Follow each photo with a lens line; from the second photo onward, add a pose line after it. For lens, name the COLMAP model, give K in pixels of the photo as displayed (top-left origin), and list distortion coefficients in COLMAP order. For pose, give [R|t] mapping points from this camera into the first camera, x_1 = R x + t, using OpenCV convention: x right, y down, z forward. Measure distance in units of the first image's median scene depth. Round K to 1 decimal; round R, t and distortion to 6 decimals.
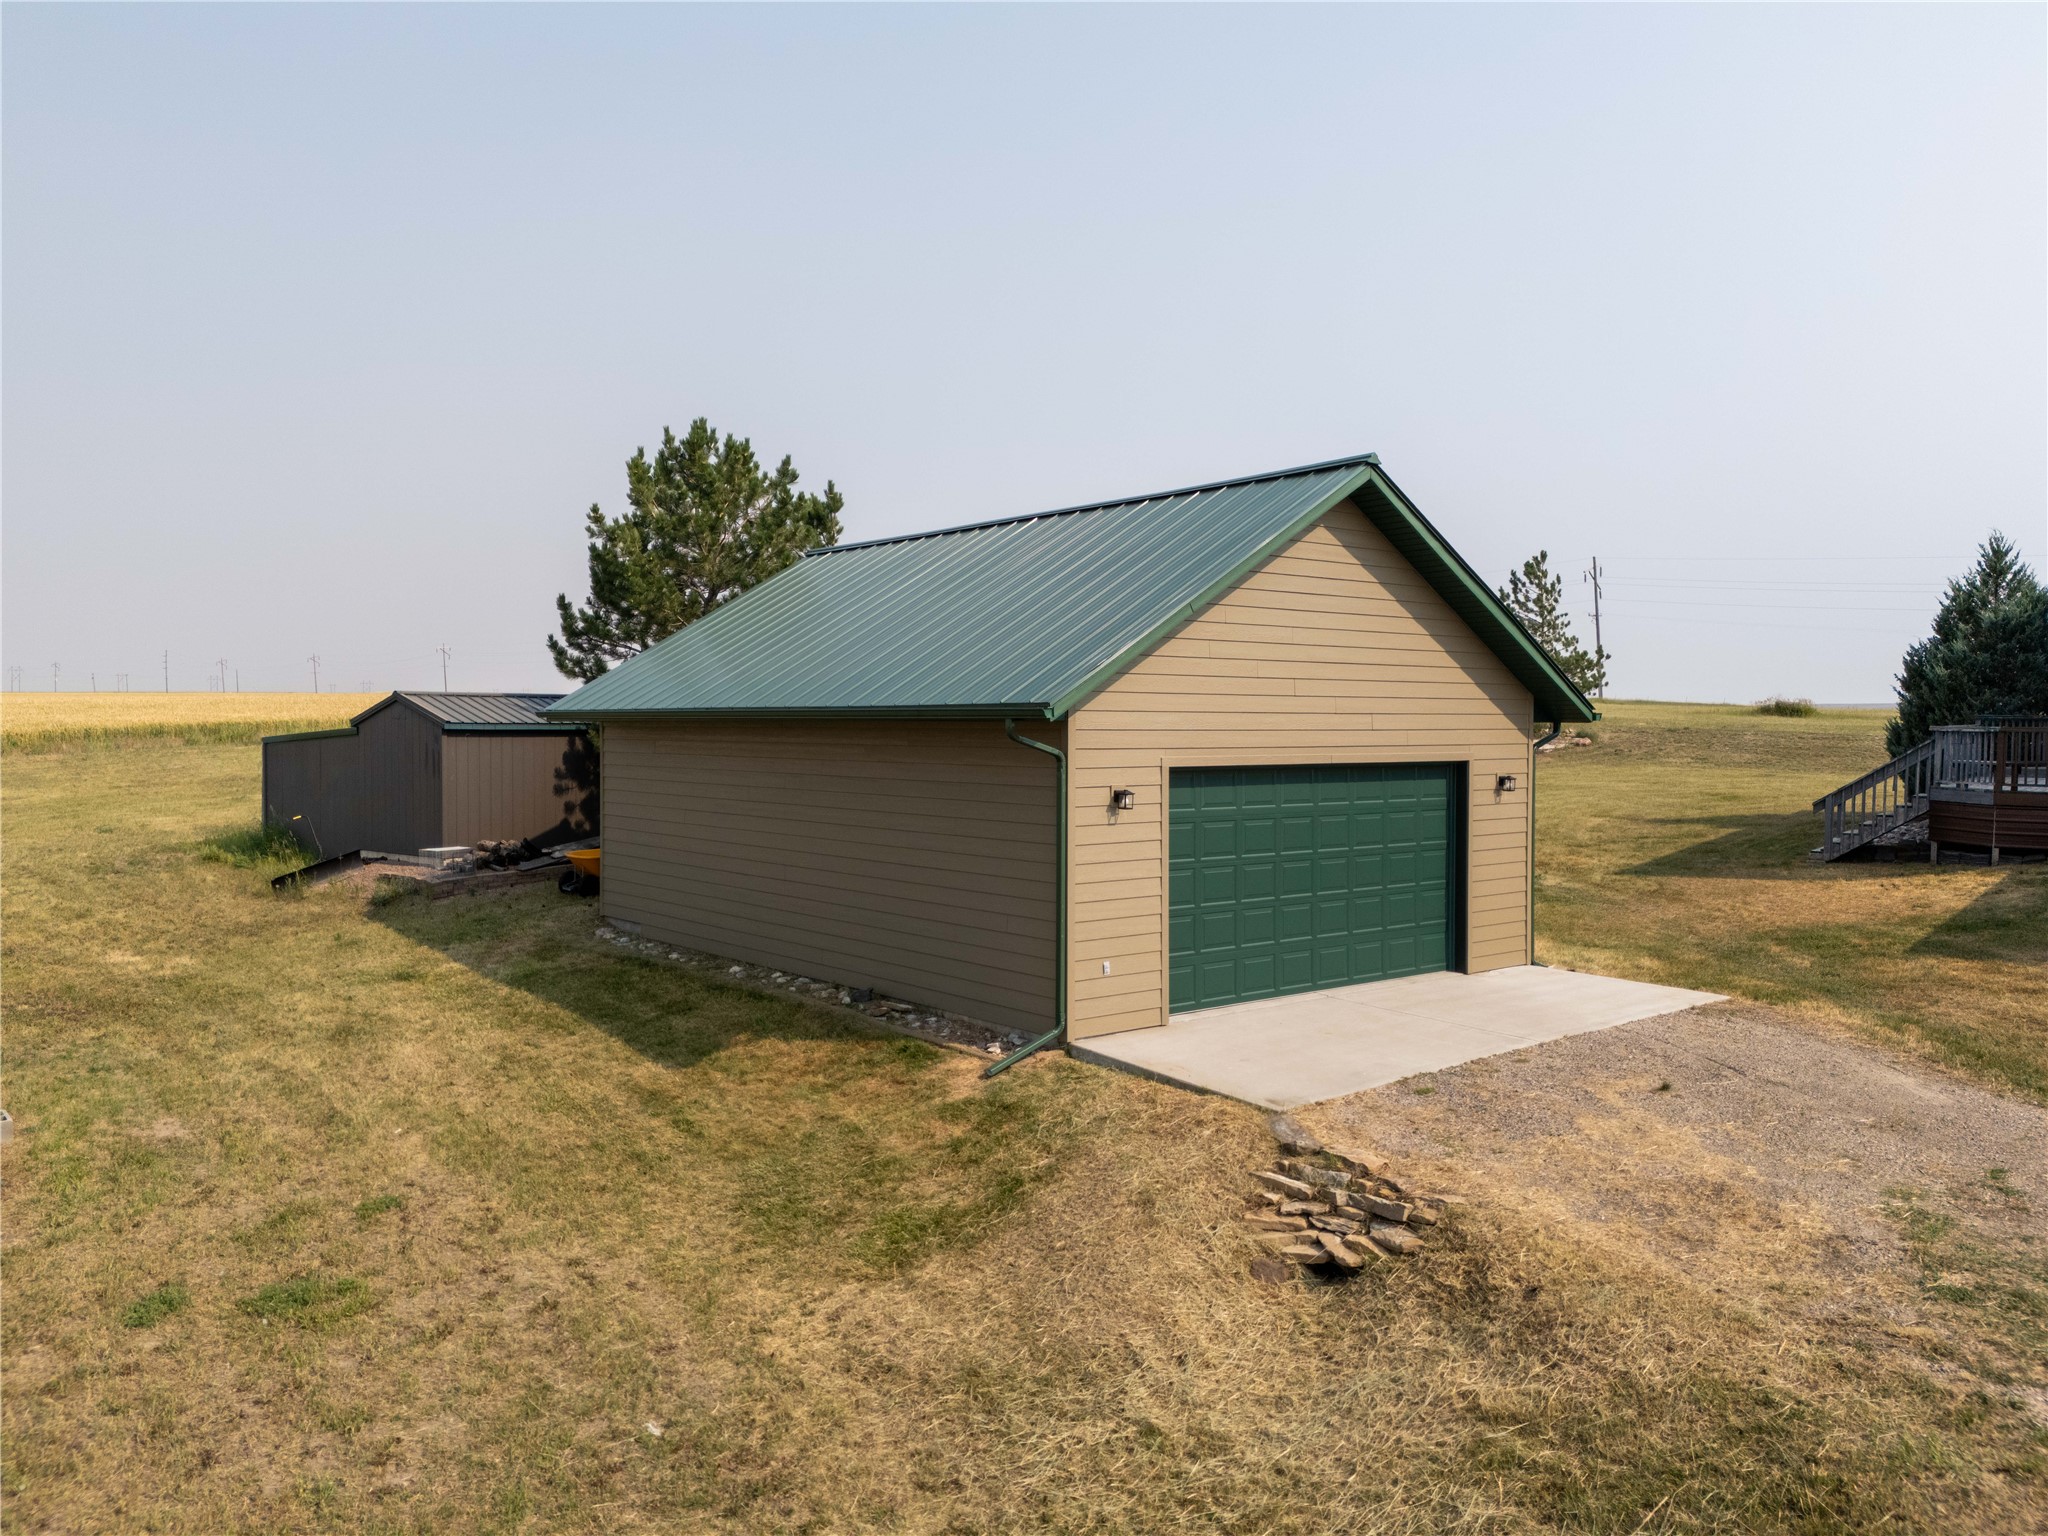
lens RADIAL K [[1562.2, 0, 1013.0], [0, 1562.2, 769.3], [0, 0, 1]] dist [0.049058, -0.014265]
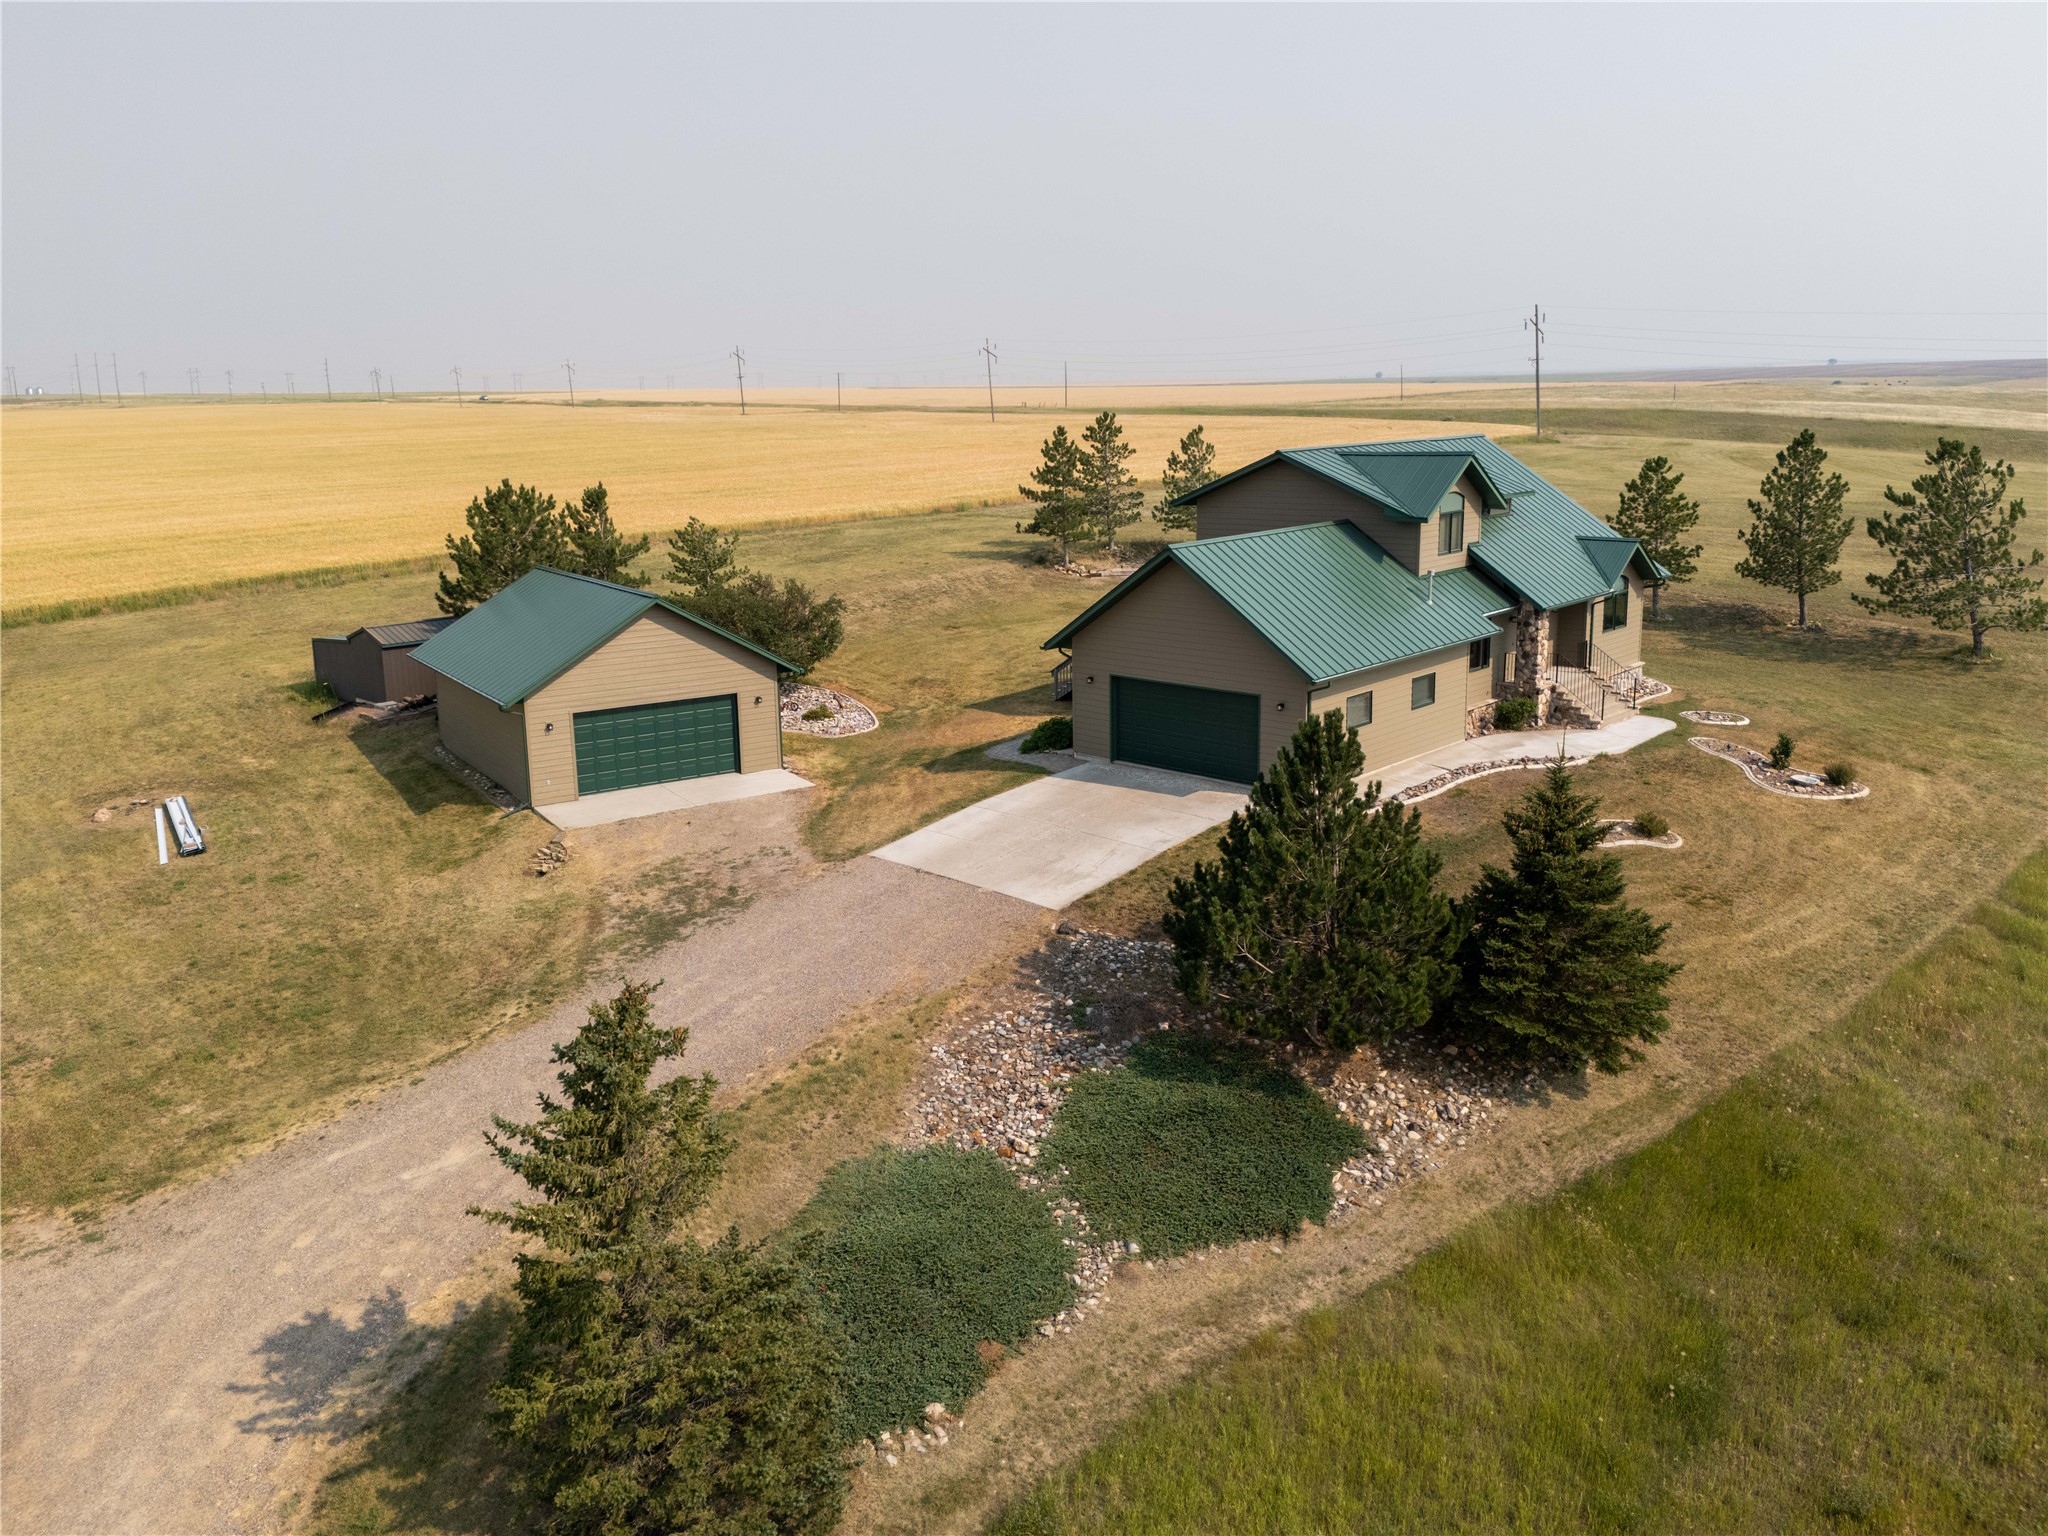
lens RADIAL K [[1562.2, 0, 986.0], [0, 1562.2, 711.4], [0, 0, 1]] dist [0.049058, -0.014265]
pose [[0.994257, -0.000120, -0.107020, 0.728675], [0.017550, 0.986644, 0.161946, -0.287294], [0.105571, -0.162894, 0.980979, -1.103061]]
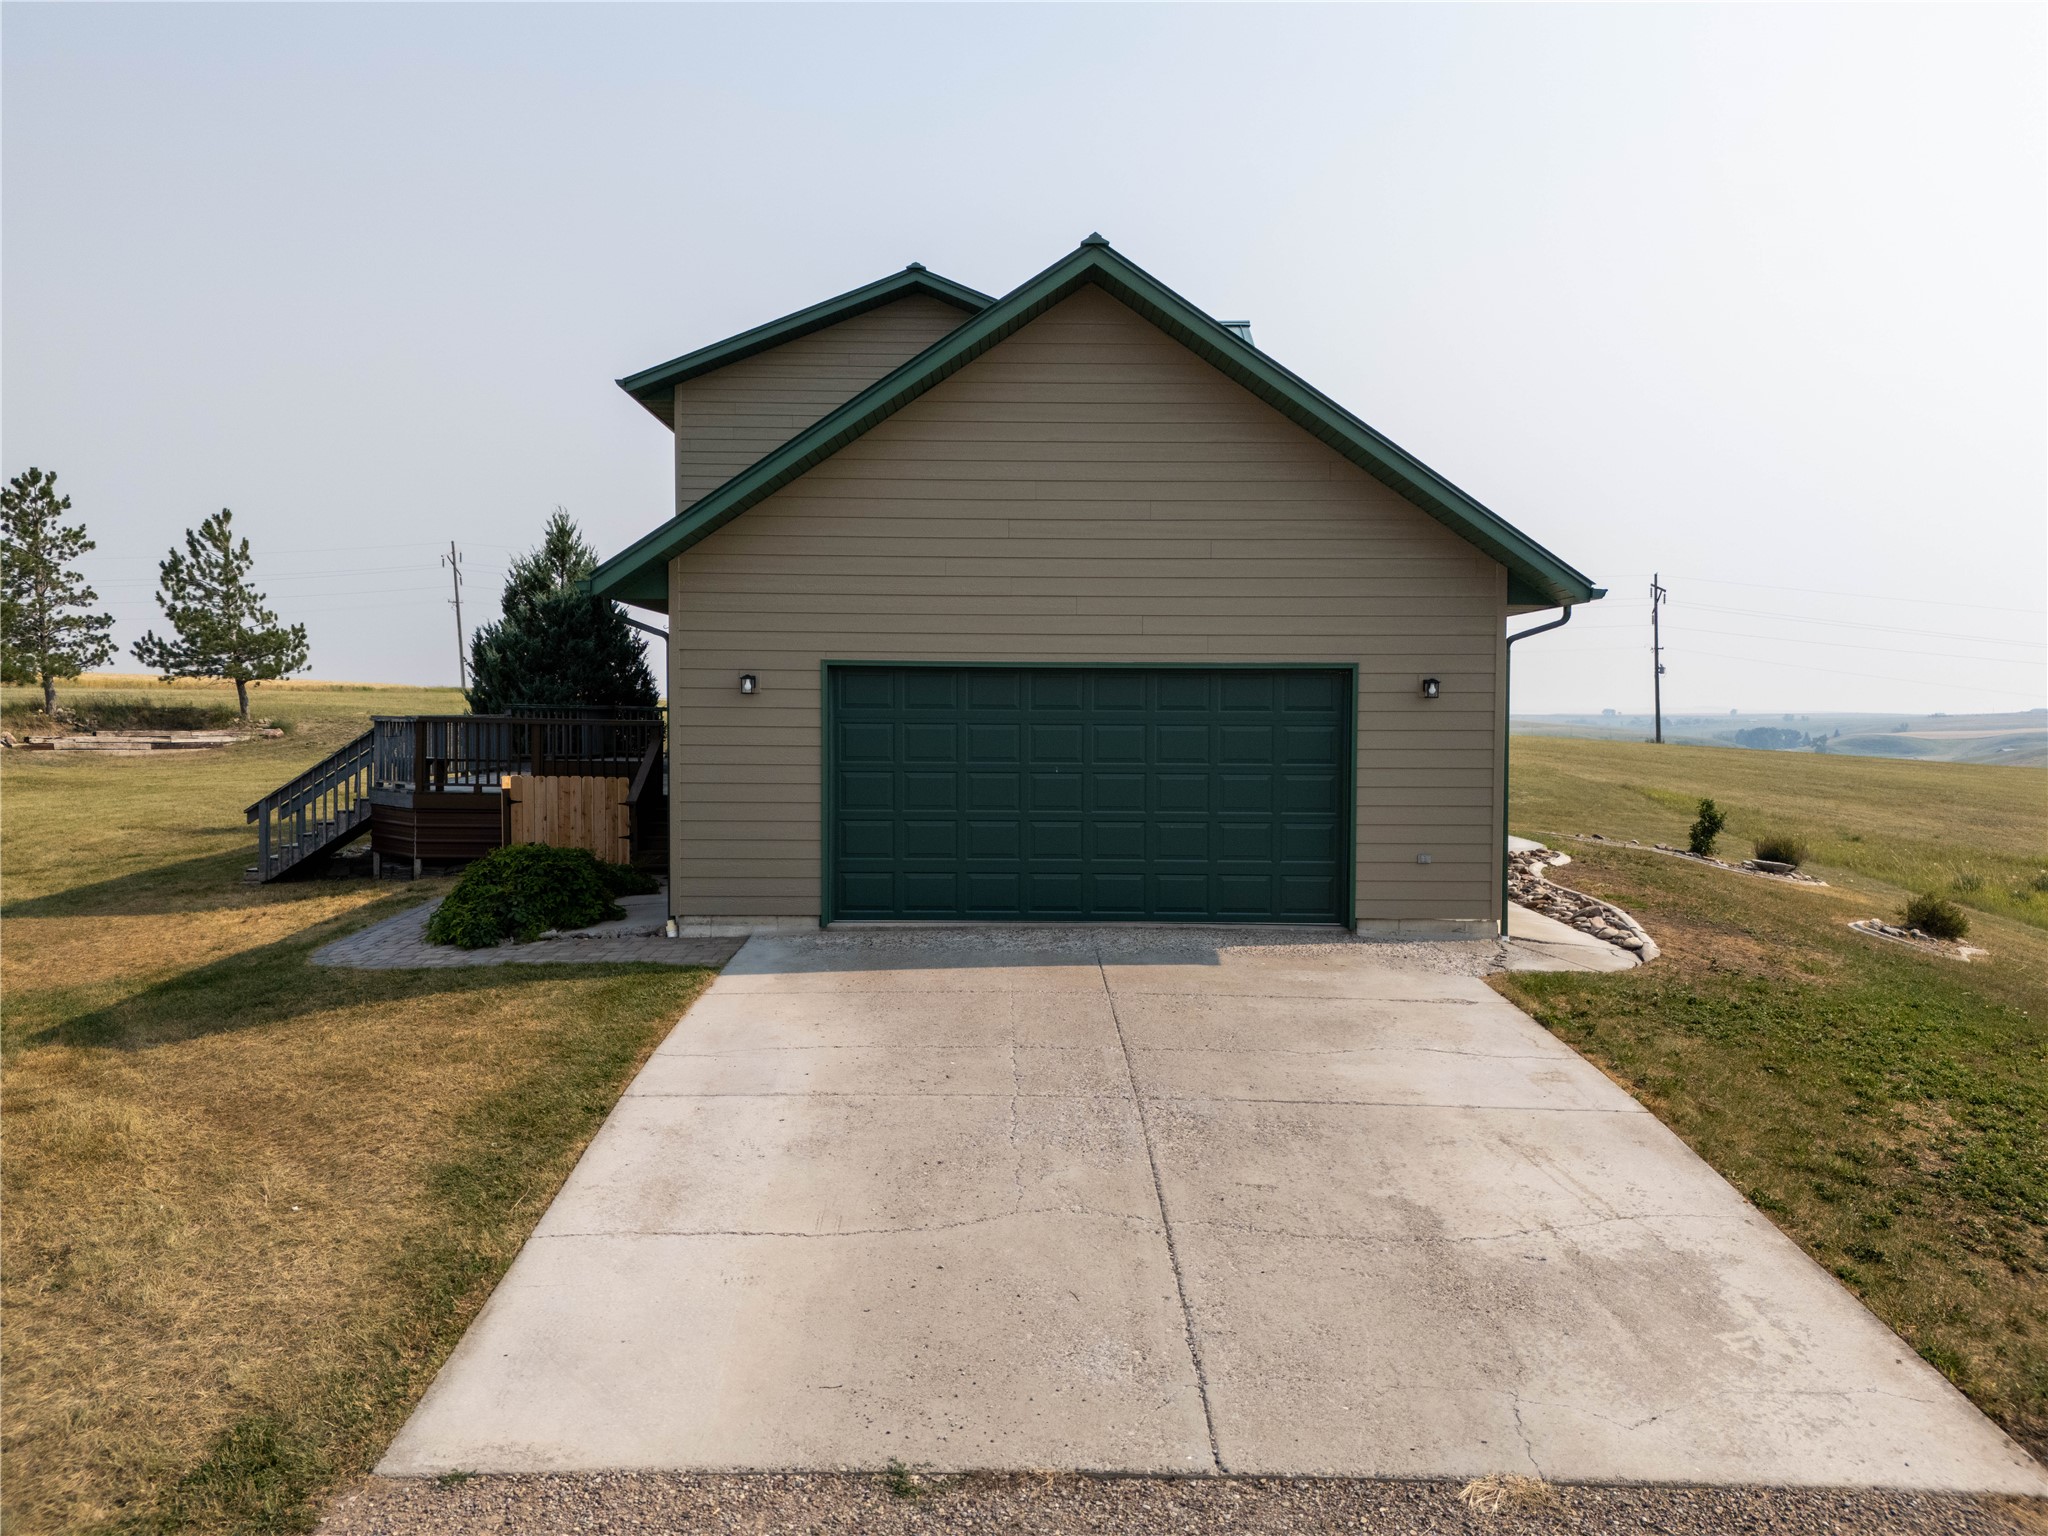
lens RADIAL K [[1562.2, 0, 1028.4], [0, 1562.2, 764.0], [0, 0, 1]] dist [0.049058, -0.014265]
pose [[0.788389, -0.016144, 0.614965, 0.370154], [0.014247, 0.999867, 0.007984, -0.003384], [-0.615012, 0.002467, 0.788514, 0.138289]]
